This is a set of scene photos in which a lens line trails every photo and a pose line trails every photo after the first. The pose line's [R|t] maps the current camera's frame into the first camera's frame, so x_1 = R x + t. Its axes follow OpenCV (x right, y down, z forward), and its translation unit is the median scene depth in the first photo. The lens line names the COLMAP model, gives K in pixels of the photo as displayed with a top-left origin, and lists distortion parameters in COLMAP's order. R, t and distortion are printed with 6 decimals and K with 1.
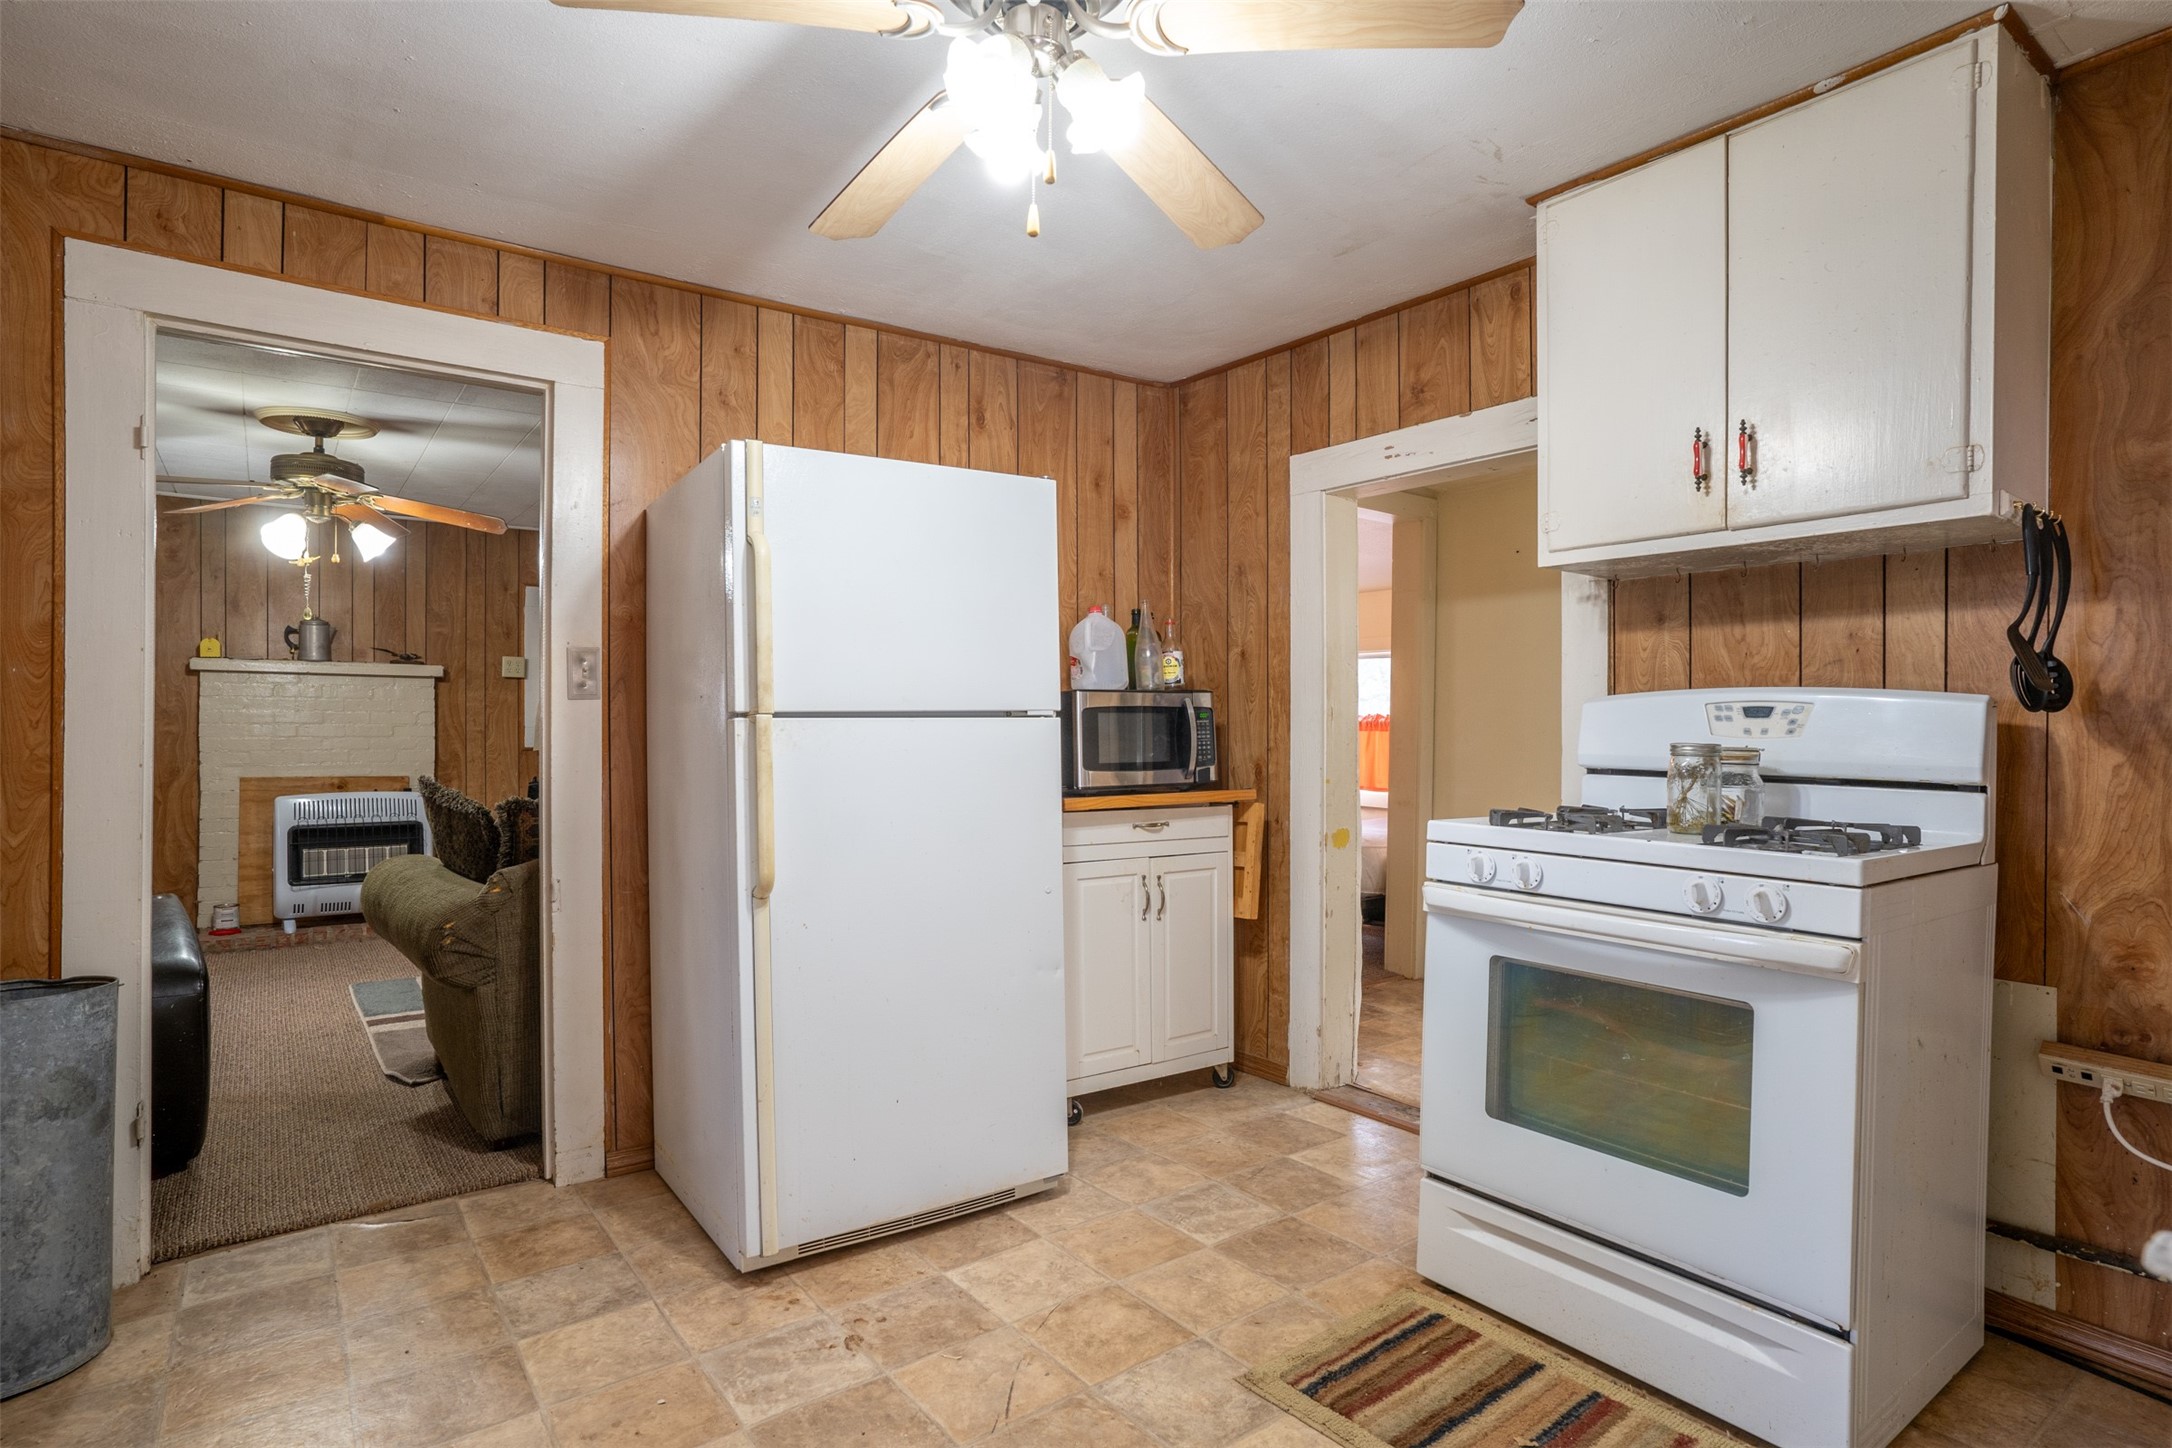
lens RADIAL K [[1129.7, 0, 1092.1], [0, 1129.7, 722.6], [0, 0, 1]] dist [-0.065319, 0.034838]
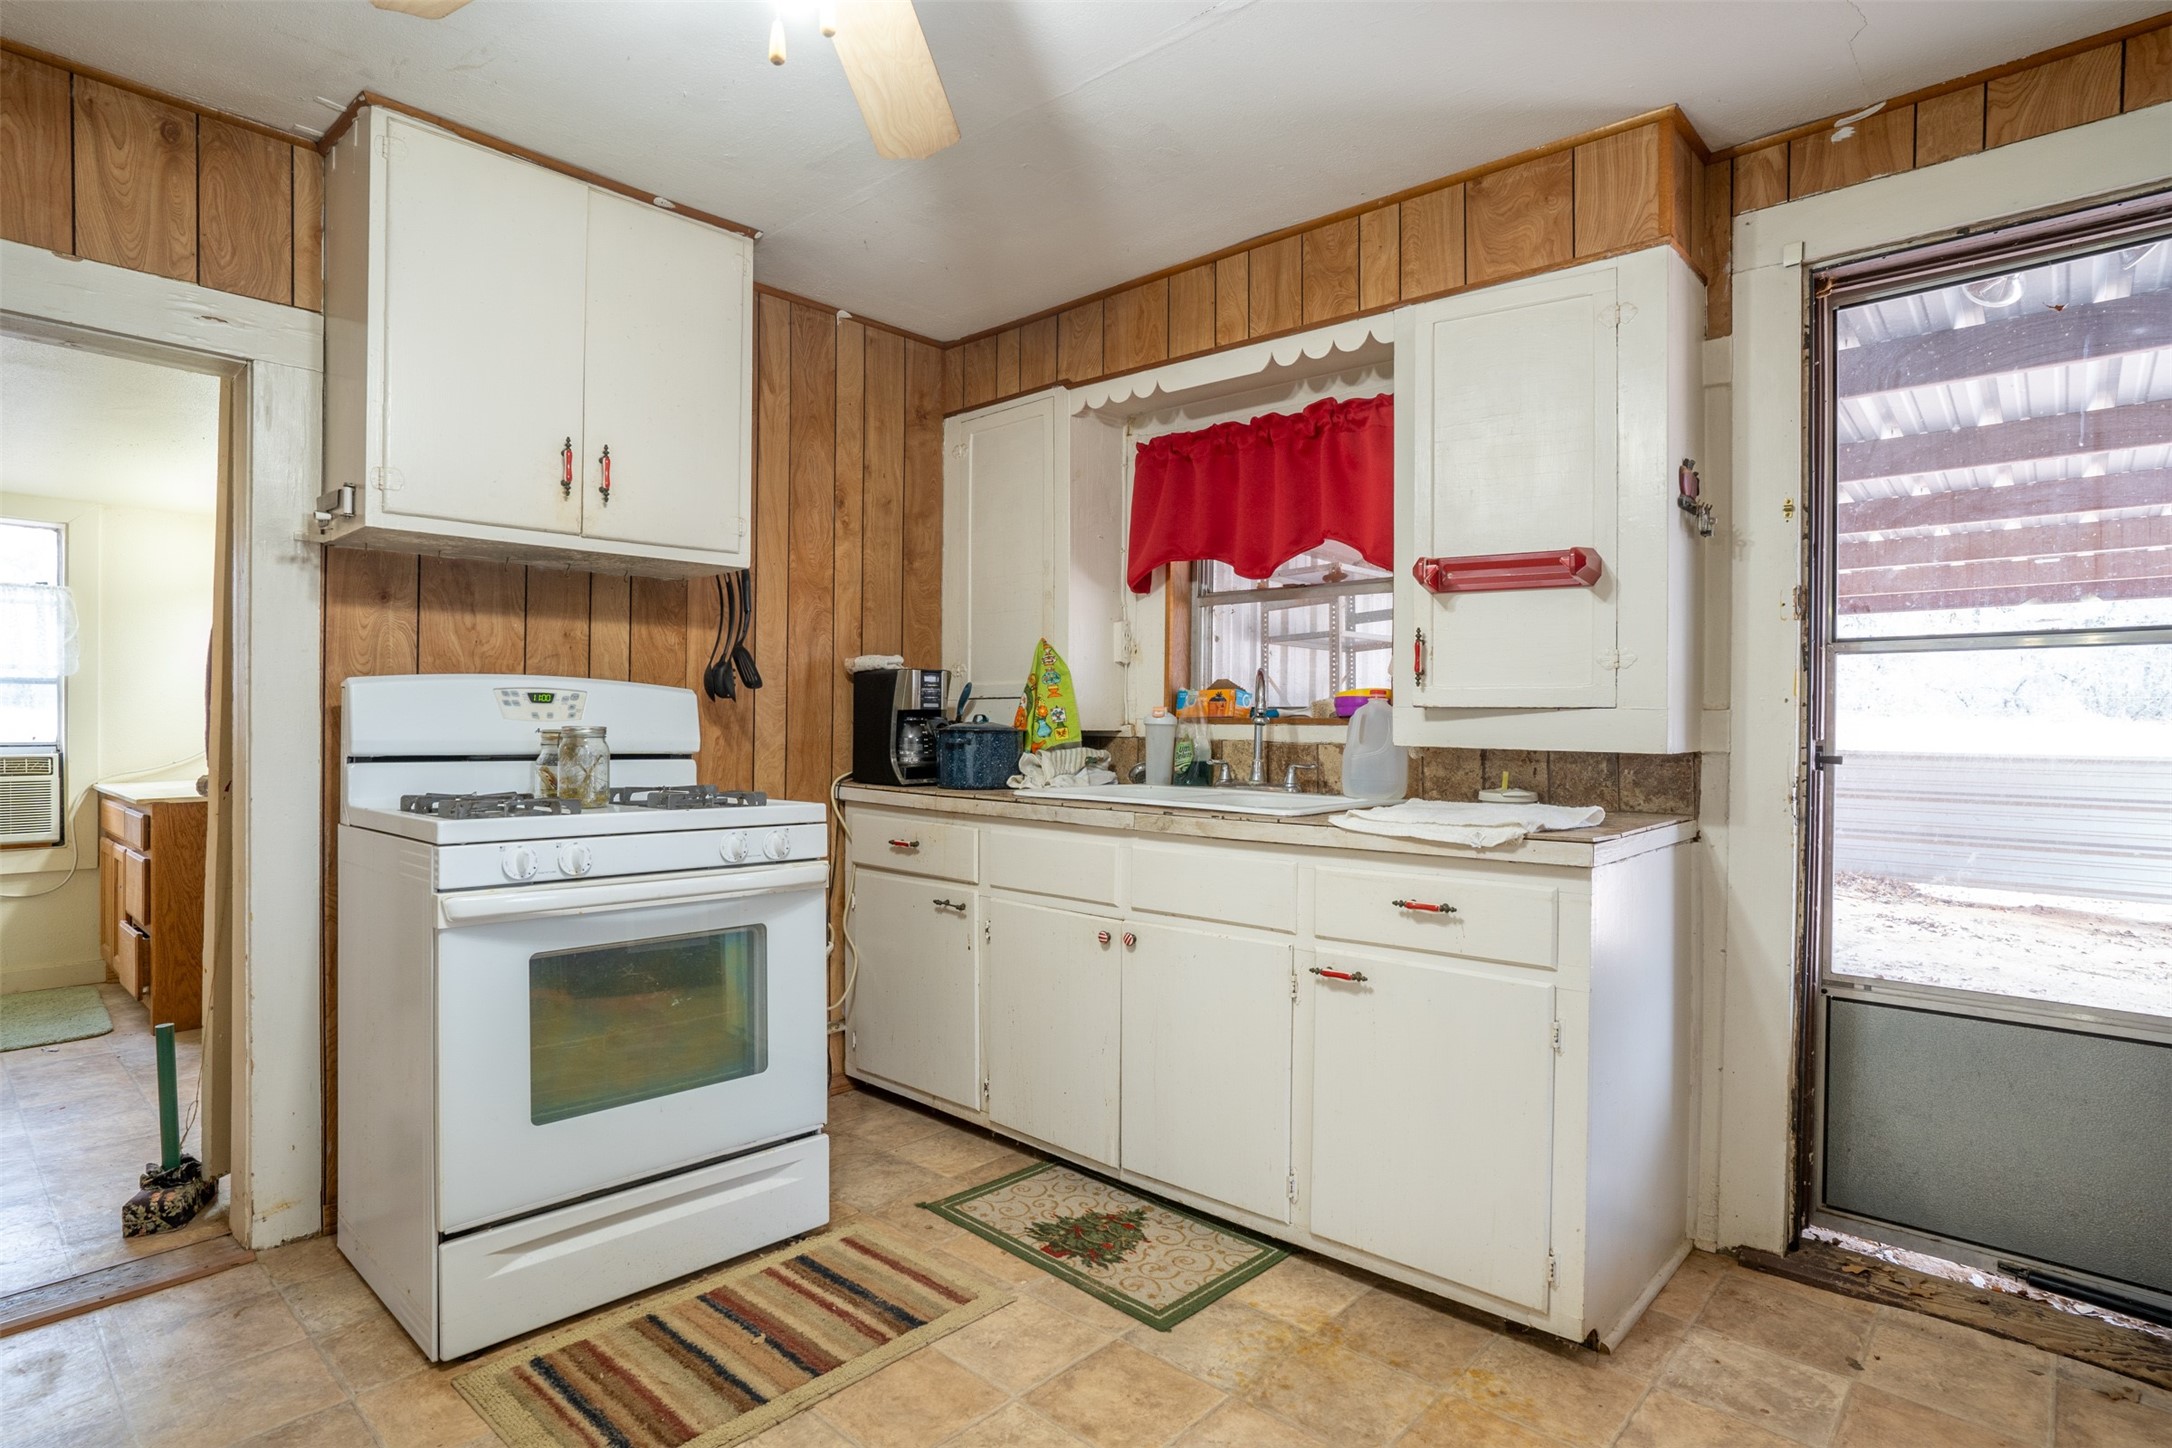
lens RADIAL K [[1129.7, 0, 1090.2], [0, 1129.7, 722.6], [0, 0, 1]] dist [-0.065319, 0.034838]
pose [[-0.187453, -0.005684, 0.982257, -0.608246], [-0.007456, 0.999963, 0.004364, 0.006445], [-0.982245, -0.006505, -0.187489, 0.678051]]
